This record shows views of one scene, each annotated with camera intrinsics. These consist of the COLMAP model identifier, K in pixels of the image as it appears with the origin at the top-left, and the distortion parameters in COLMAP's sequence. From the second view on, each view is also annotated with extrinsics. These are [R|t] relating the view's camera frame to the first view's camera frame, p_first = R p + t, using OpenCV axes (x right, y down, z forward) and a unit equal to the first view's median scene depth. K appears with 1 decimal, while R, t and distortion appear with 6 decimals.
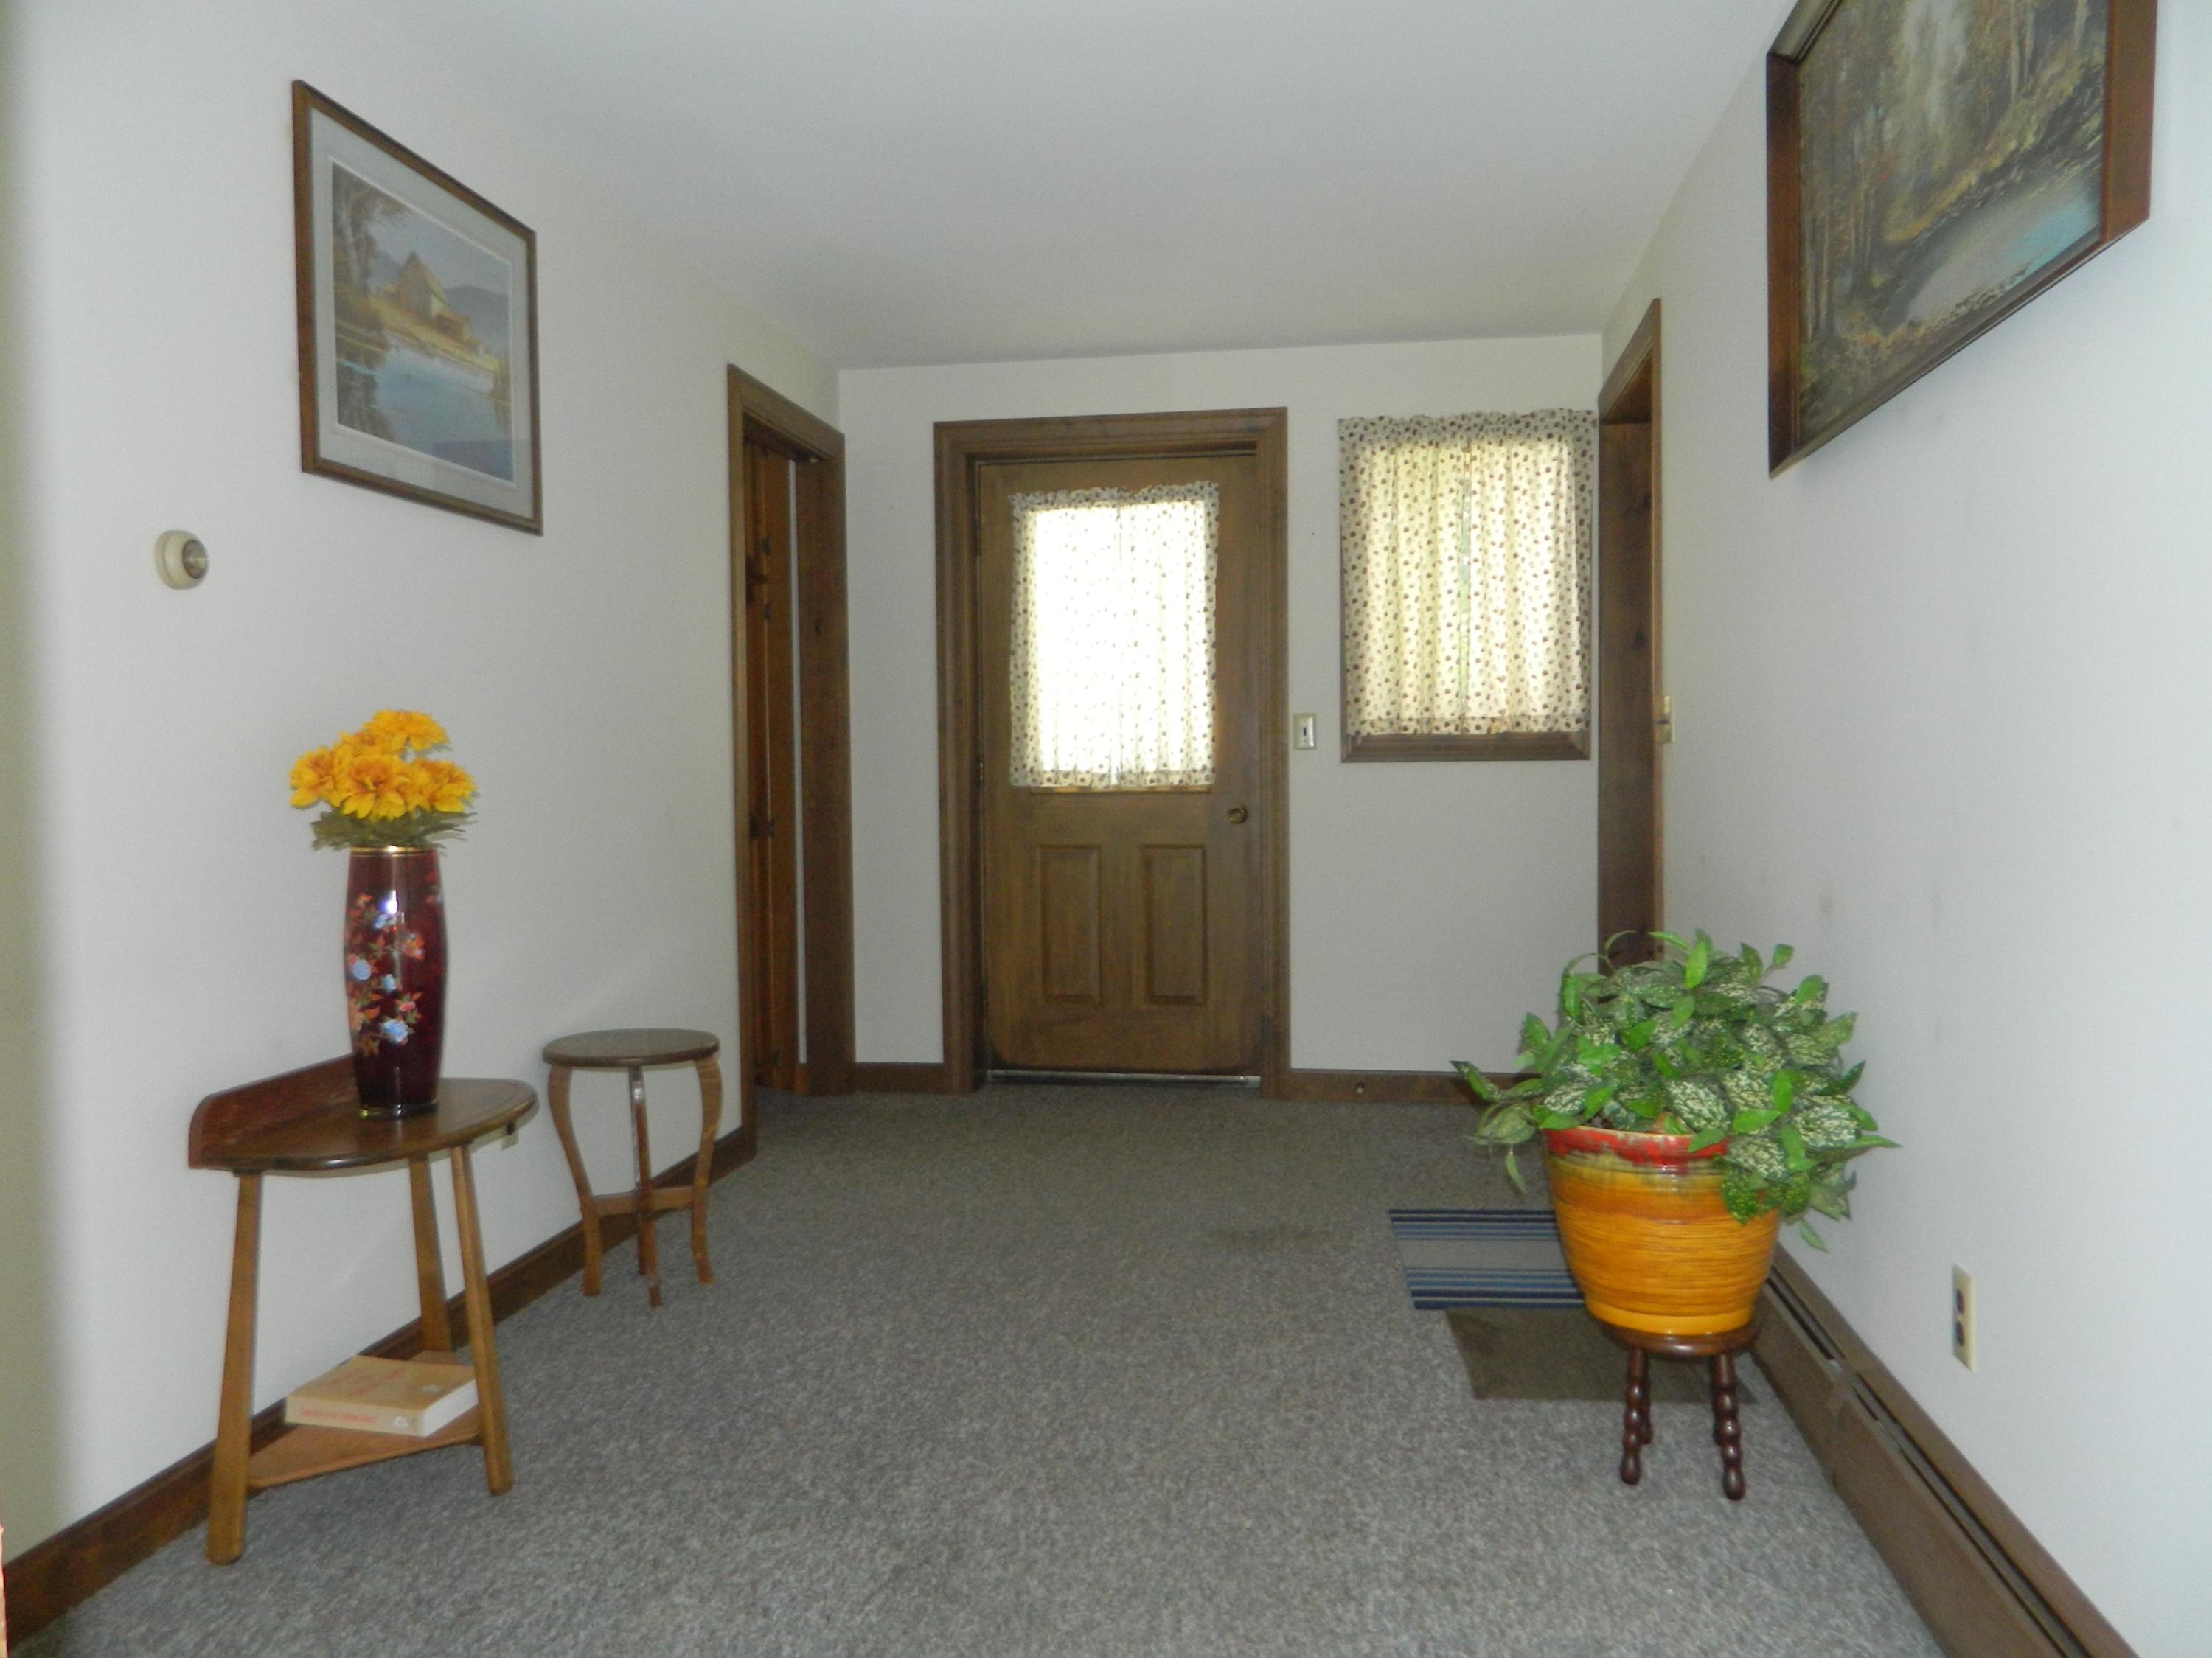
lens RADIAL K [[1694.2, 0, 1109.3], [0, 1694.2, 813.0], [0, 0, 1]] dist [0.017984, -0.007387]
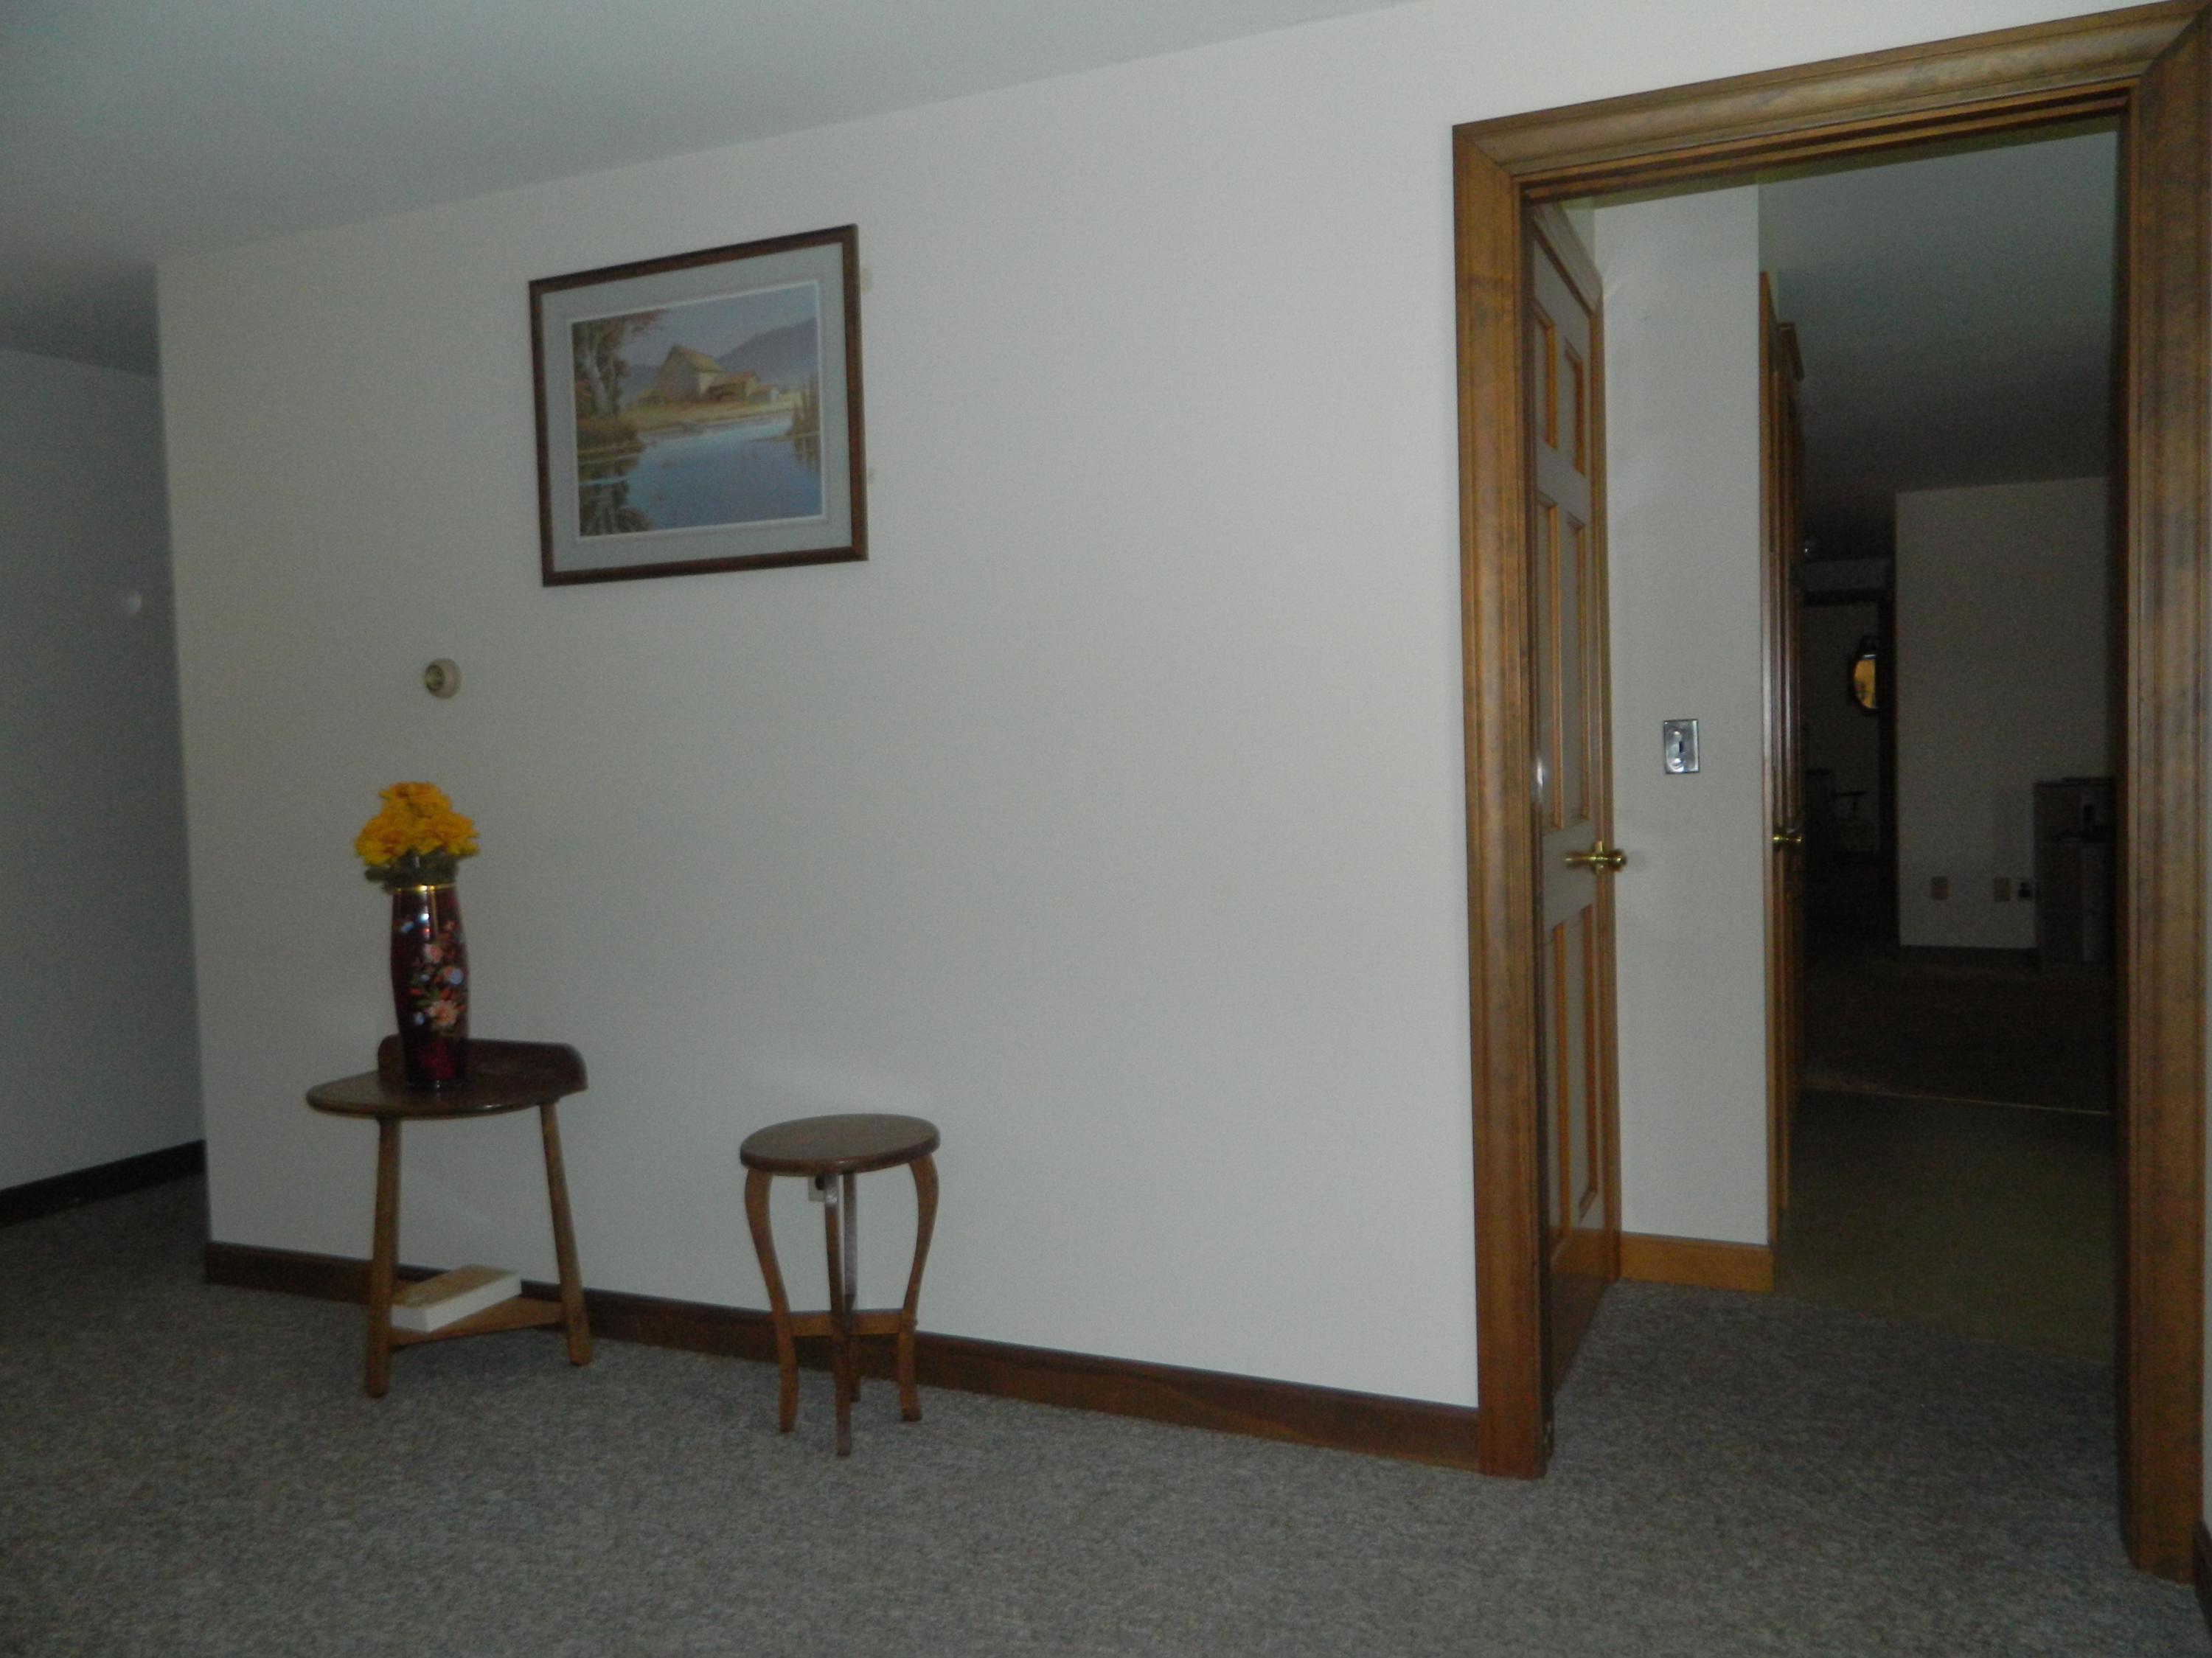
lens RADIAL K [[1694.2, 0, 1109.3], [0, 1694.2, 813.0], [0, 0, 1]] dist [0.017984, -0.007387]
pose [[-0.268077, 0.056924, -0.961714, 0.610472], [0.004753, 0.998319, 0.057766, -0.094889], [0.963386, 0.010915, -0.267897, 1.634019]]
